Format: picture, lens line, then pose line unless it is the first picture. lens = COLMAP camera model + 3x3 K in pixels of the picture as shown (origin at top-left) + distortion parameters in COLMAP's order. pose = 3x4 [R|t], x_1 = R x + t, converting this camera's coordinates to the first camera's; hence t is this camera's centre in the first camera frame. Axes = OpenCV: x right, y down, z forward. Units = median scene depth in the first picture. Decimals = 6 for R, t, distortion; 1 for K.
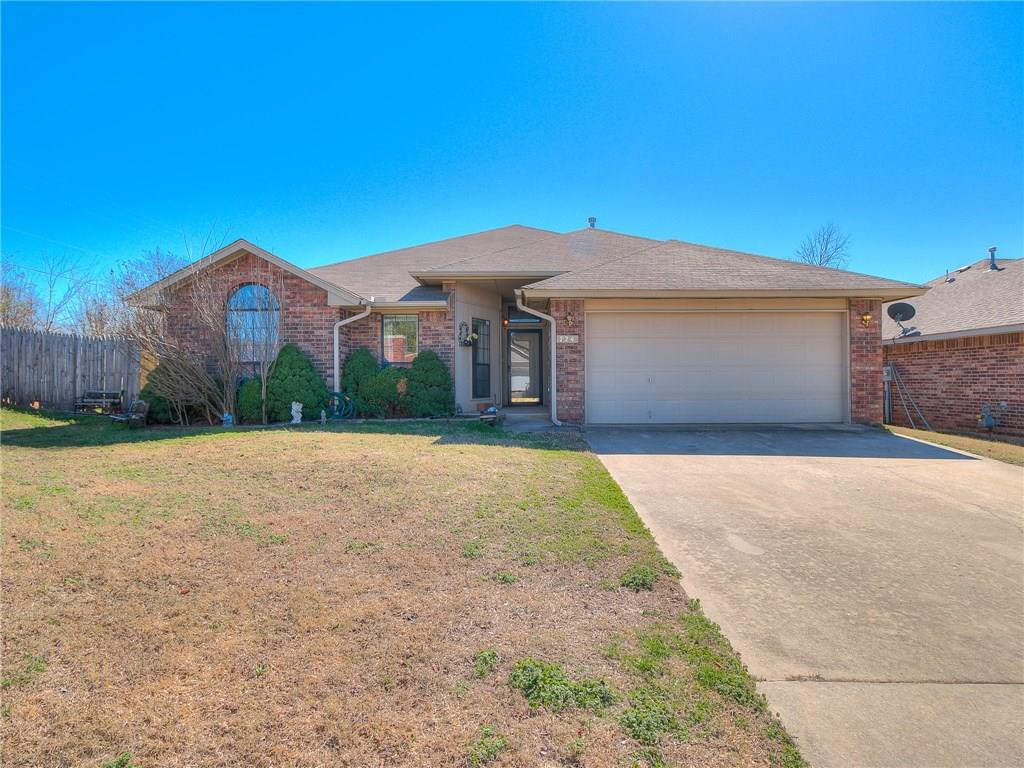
lens RADIAL K [[533.6, 0, 516.6], [0, 533.6, 380.4], [0, 0, 1]] dist [-0.001291, 0.000094]
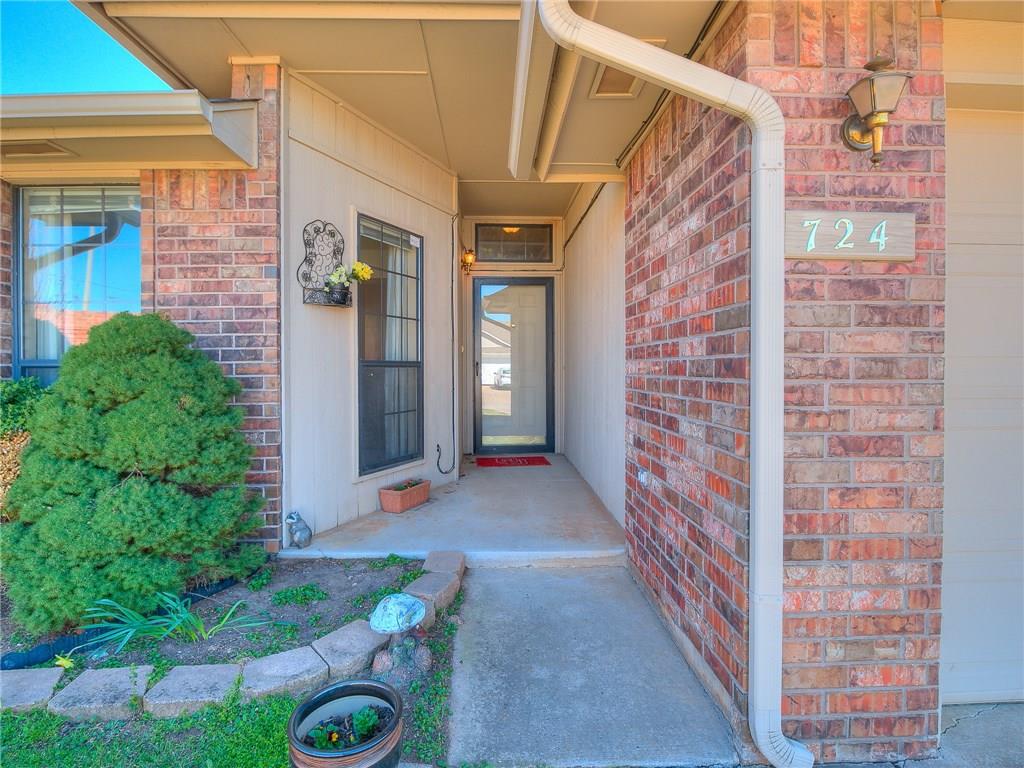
lens RADIAL K [[543.6, 0, 510.4], [0, 543.6, 373.1], [0, 0, 1]] dist [-0.001835, 0.000146]
pose [[0.998690, 0.000699, 0.051165, -0.013818], [-0.001581, 0.999851, 0.017204, -0.035120], [-0.051145, -0.017263, 0.998542, 0.765408]]
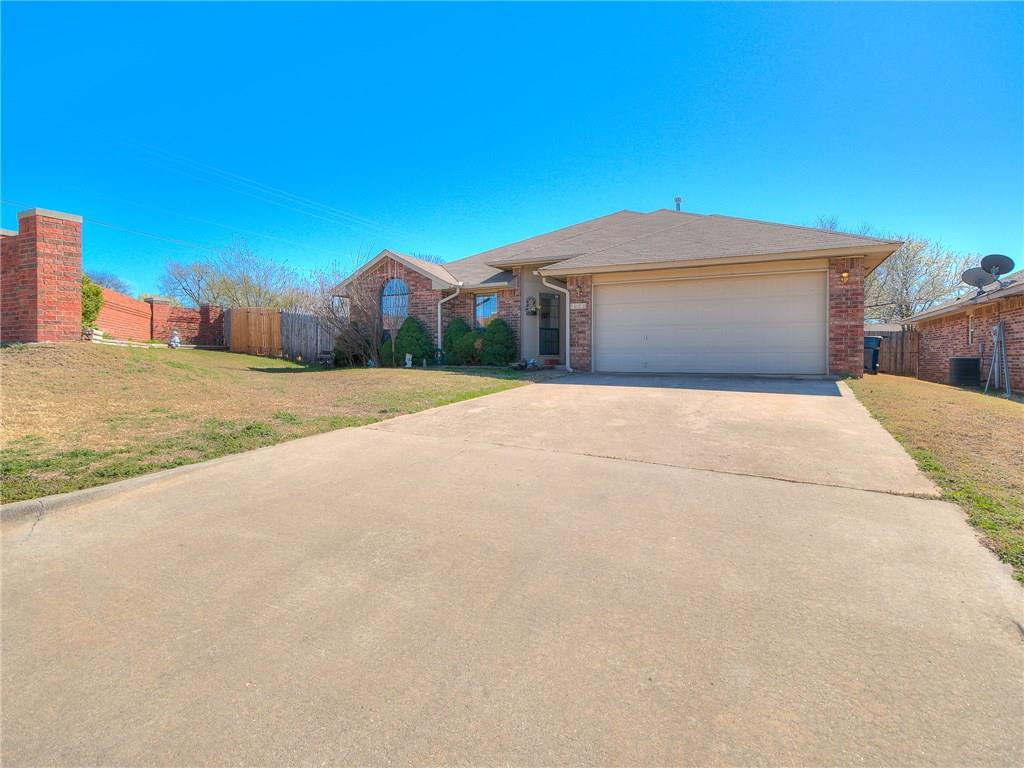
lens RADIAL K [[508.7, 0, 512.0], [0, 508.7, 384.0], [0, 0, 1]] dist [-0.003718, -0.000991]
pose [[0.904103, 0.027442, -0.426432, 0.442362], [-0.004824, 0.998528, 0.054031, 0.042807], [0.427287, -0.046793, 0.902904, -0.187837]]
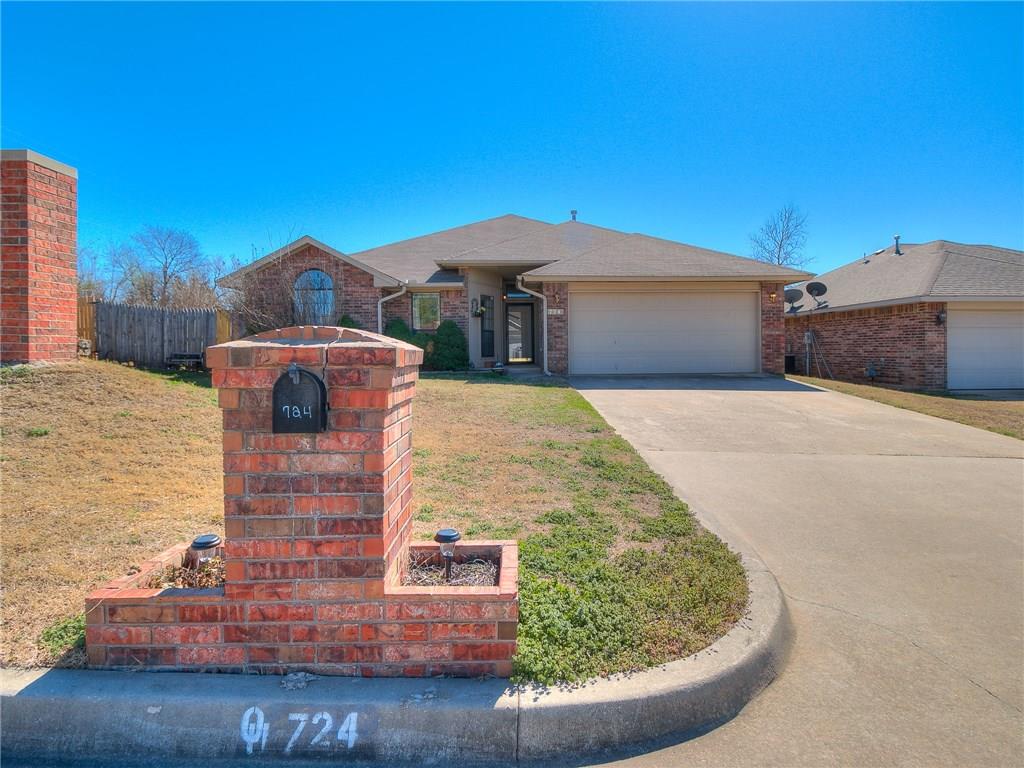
lens RADIAL K [[523.5, 0, 517.0], [0, 523.5, 358.1], [0, 0, 1]] dist [0.006886, 0.000696]
pose [[0.999529, -0.004062, 0.030431, -0.039113], [0.003539, 0.999845, 0.017225, 0.015382], [-0.030497, -0.017109, 0.999388, -0.297644]]
